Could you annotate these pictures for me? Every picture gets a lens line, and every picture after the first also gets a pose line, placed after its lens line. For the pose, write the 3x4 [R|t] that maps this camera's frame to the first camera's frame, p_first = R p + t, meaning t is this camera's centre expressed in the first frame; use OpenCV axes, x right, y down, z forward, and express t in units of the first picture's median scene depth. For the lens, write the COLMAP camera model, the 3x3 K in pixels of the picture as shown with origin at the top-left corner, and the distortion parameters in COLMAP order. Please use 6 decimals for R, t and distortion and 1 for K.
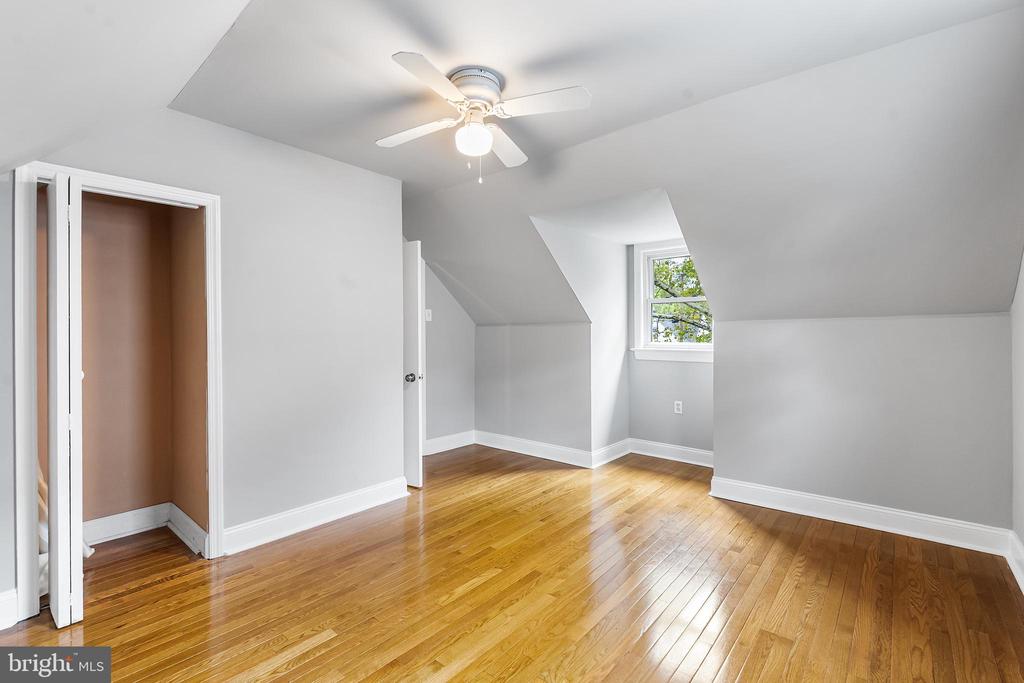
lens RADIAL K [[461.4, 0, 513.3], [0, 461.4, 336.9], [0, 0, 1]] dist [-0.007932, 0.000201]
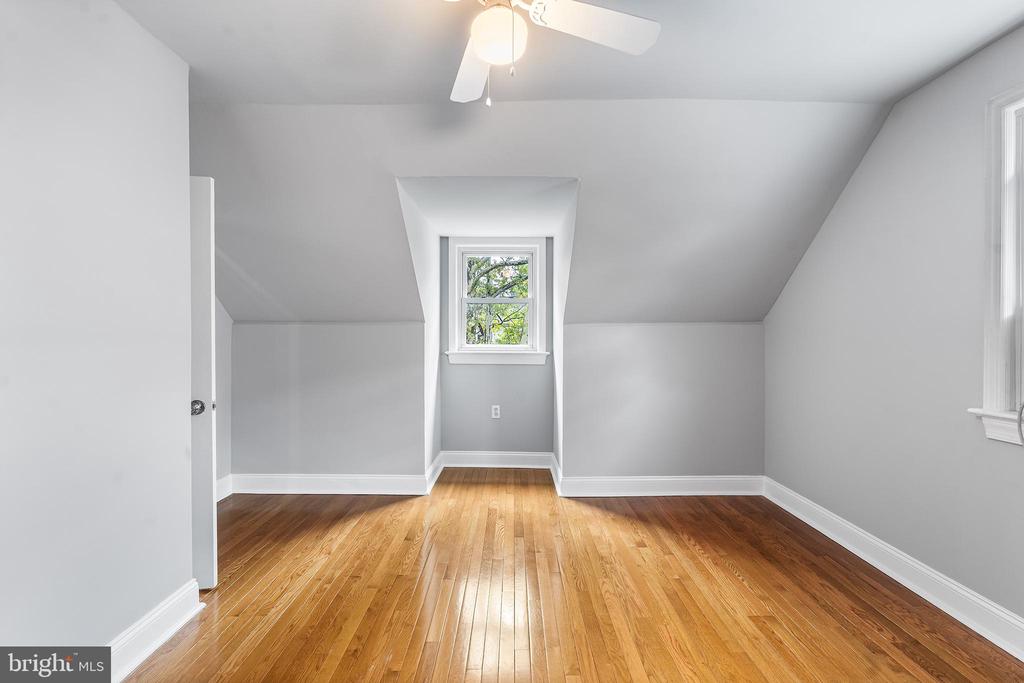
lens RADIAL K [[461.4, 0, 517.5], [0, 461.4, 343.5], [0, 0, 1]] dist [-0.007932, 0.000201]
pose [[0.762393, -0.005119, 0.647094, -0.289537], [-0.001098, 0.999957, 0.009205, 0.000409], [-0.647113, -0.007728, 0.762355, 0.289082]]
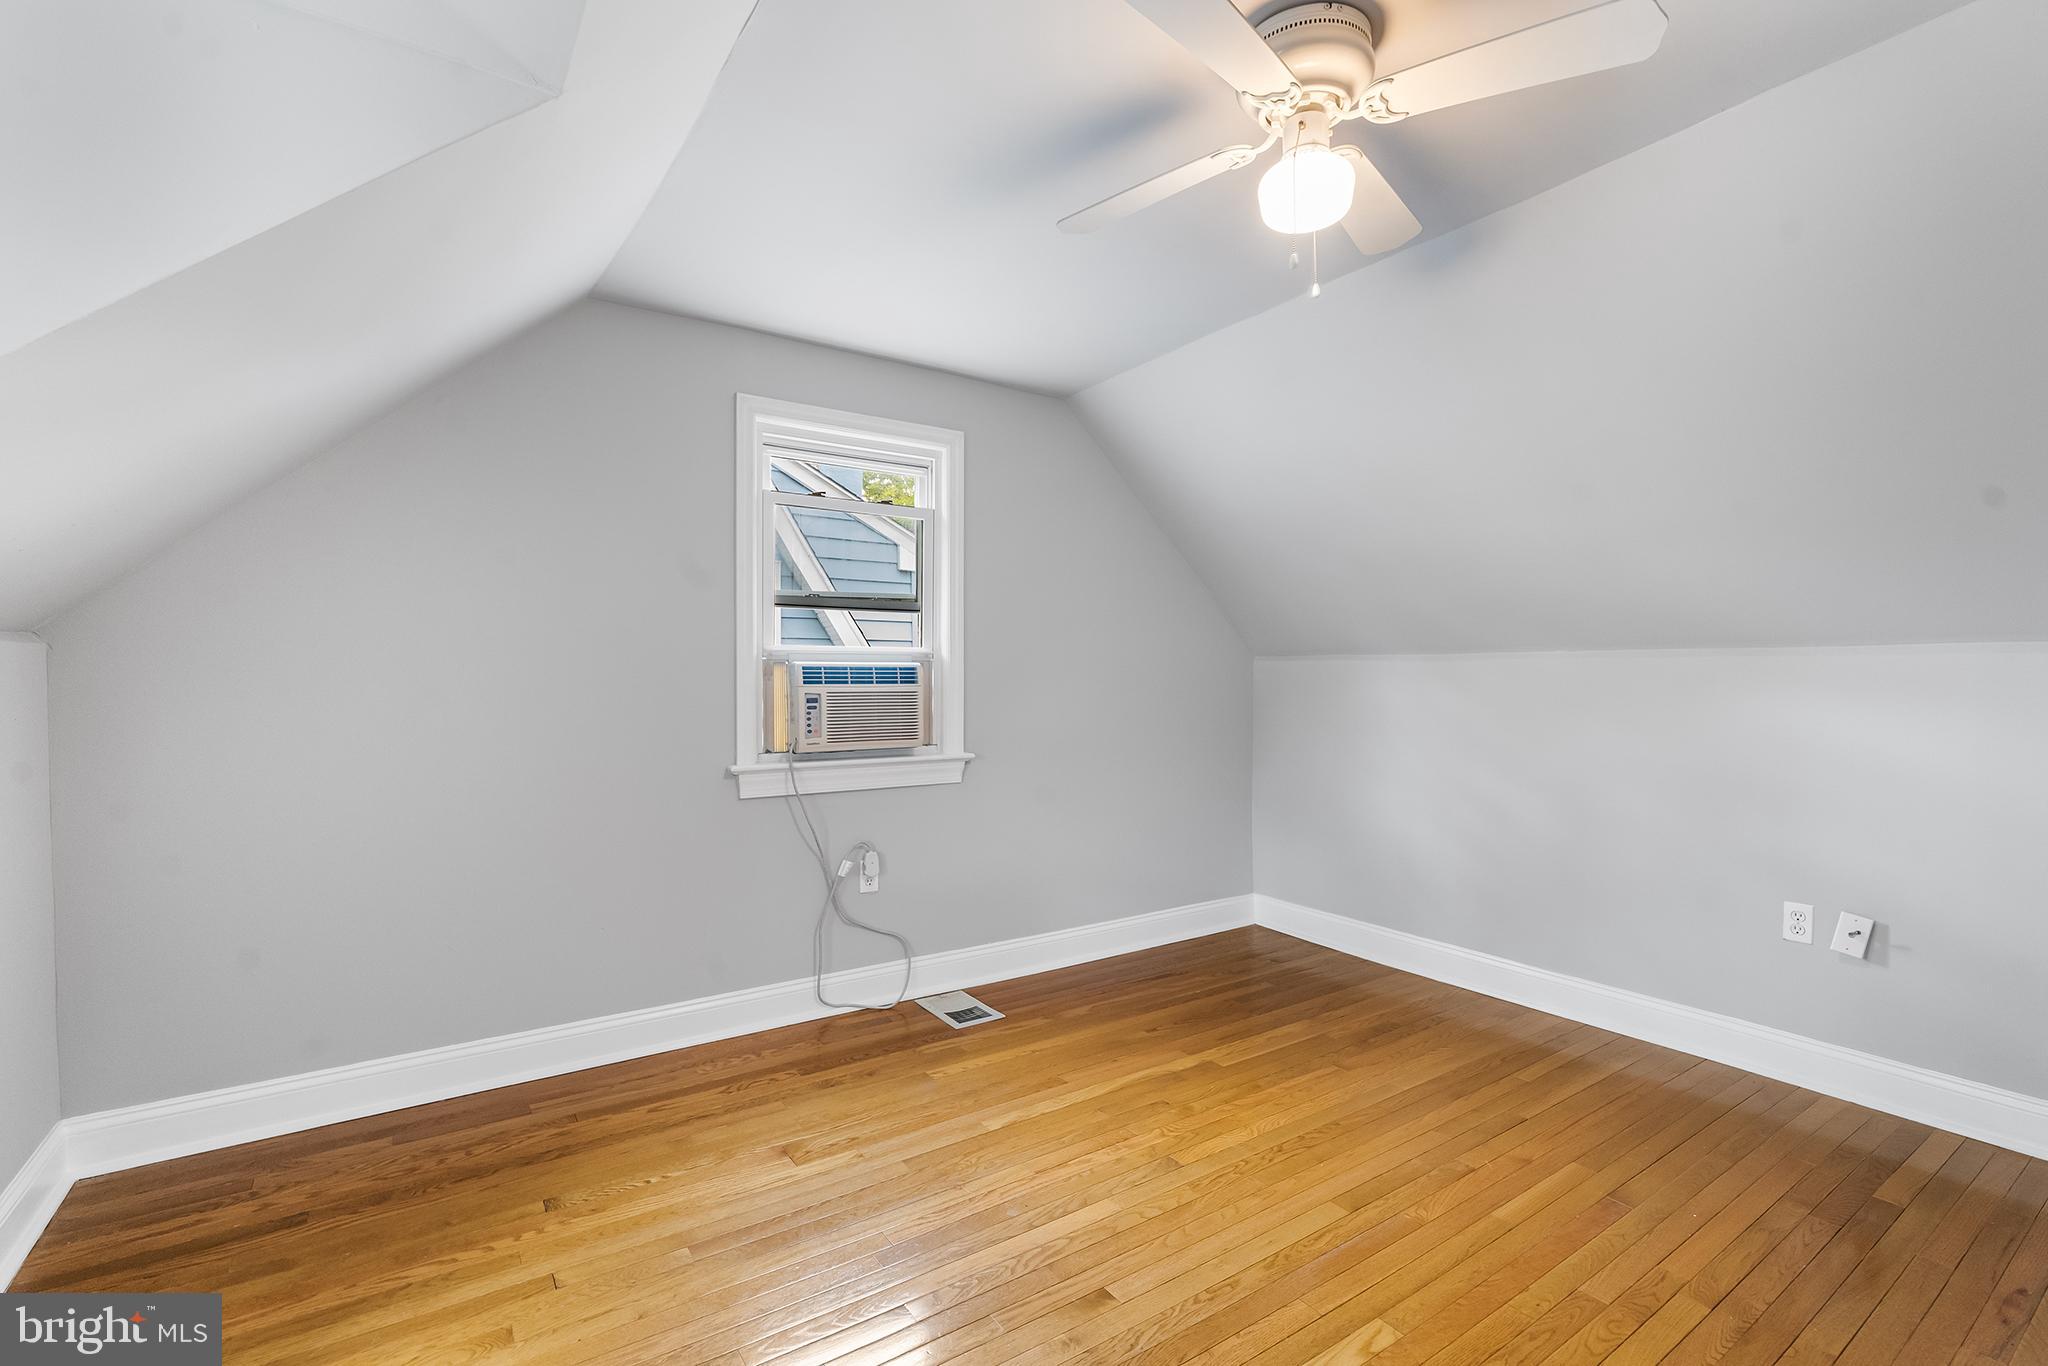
lens RADIAL K [[922.8, 0, 1031.2], [0, 922.8, 678.4], [0, 0, 1]] dist [-0.007932, 0.000201]
pose [[-0.960332, -0.012717, 0.278569, -0.052036], [-0.006255, 0.999691, 0.024076, -0.026748], [-0.278789, 0.021378, -0.960115, 1.113333]]
